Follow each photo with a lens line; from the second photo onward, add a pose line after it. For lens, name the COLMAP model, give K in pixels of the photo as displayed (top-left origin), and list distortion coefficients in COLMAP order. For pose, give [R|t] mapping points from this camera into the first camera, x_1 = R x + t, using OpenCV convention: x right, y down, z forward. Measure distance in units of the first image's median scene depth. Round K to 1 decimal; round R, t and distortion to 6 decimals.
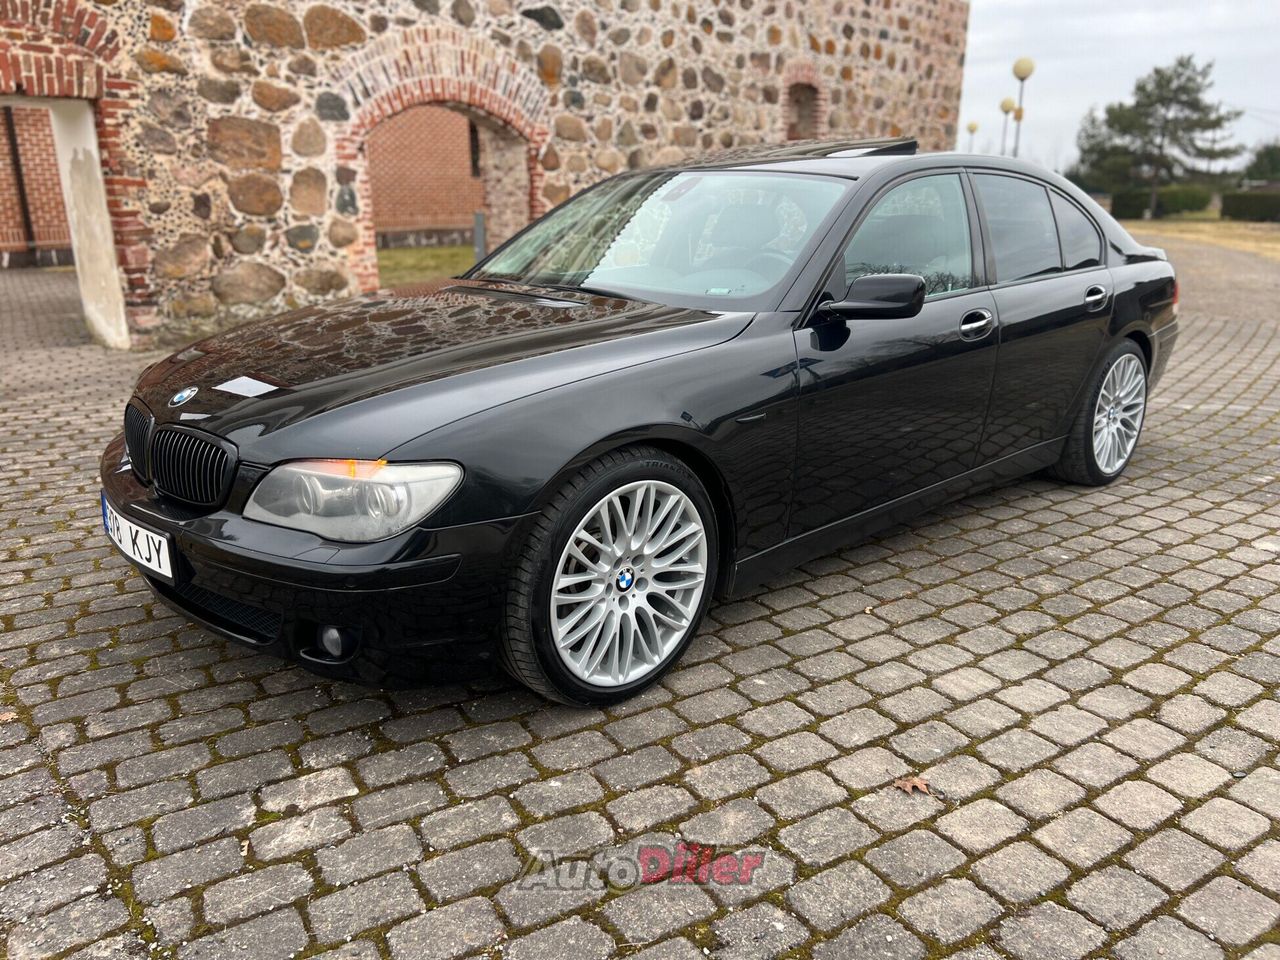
lens RADIAL K [[960.6, 0, 639.4], [0, 960.6, 477.0], [0, 0, 1]] dist [0.050808, -0.057672]
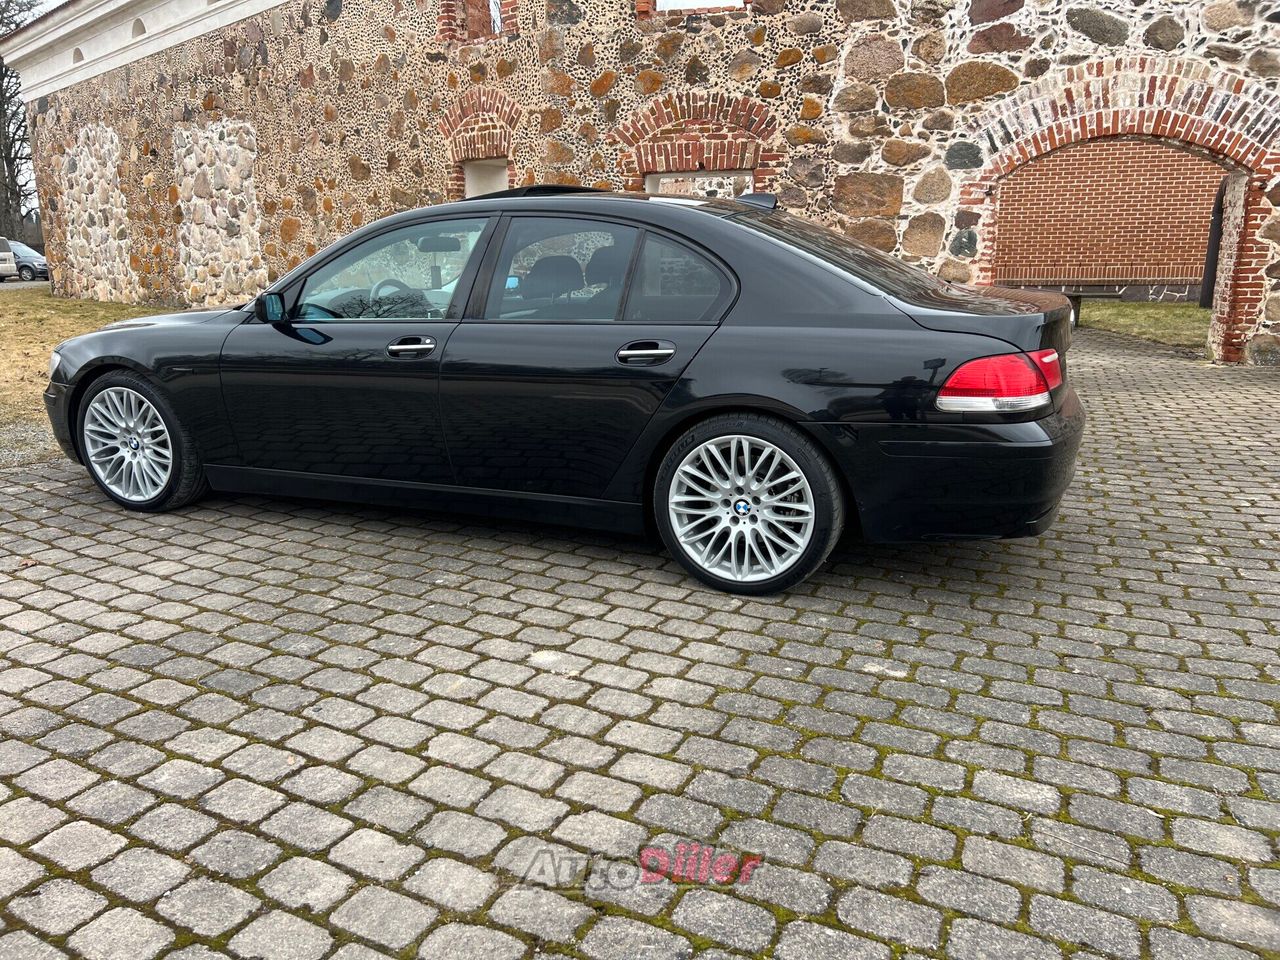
lens RADIAL K [[960.6, 0, 640.3], [0, 960.6, 477.6], [0, 0, 1]] dist [0.050808, -0.057672]
pose [[0.428971, 0.215103, -0.877334, 0.543751], [-0.251208, 0.961330, 0.112870, -0.075215], [0.867686, 0.171976, 0.466418, 0.263687]]
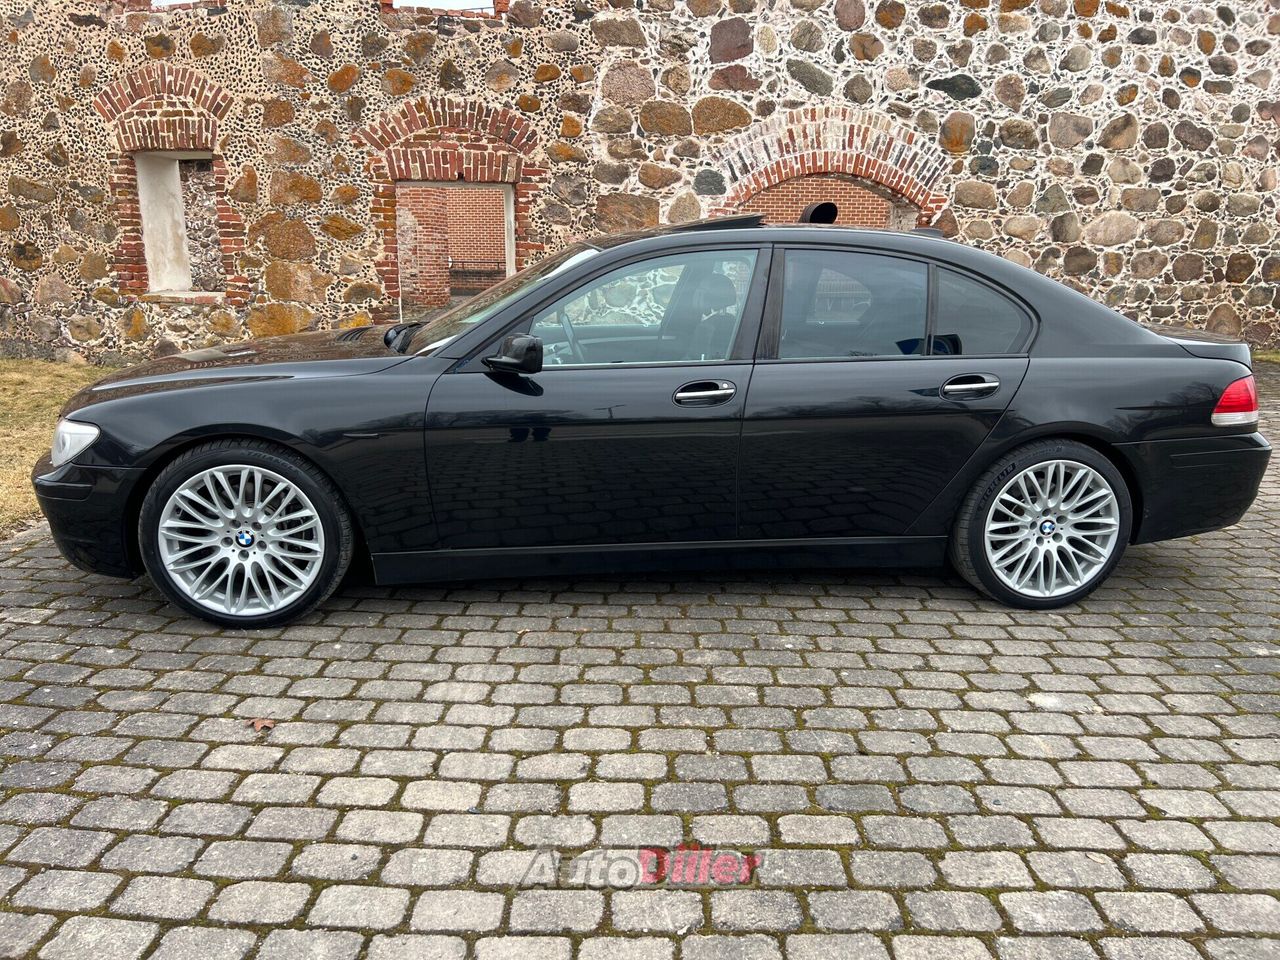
lens RADIAL K [[960.6, 0, 645.8], [0, 960.6, 480.6], [0, 0, 1]] dist [0.050808, -0.057672]
pose [[0.815486, 0.148920, -0.559290, 0.318243], [-0.180583, 0.983559, -0.001416, -0.019566], [0.549884, 0.102153, 0.828971, 0.046424]]
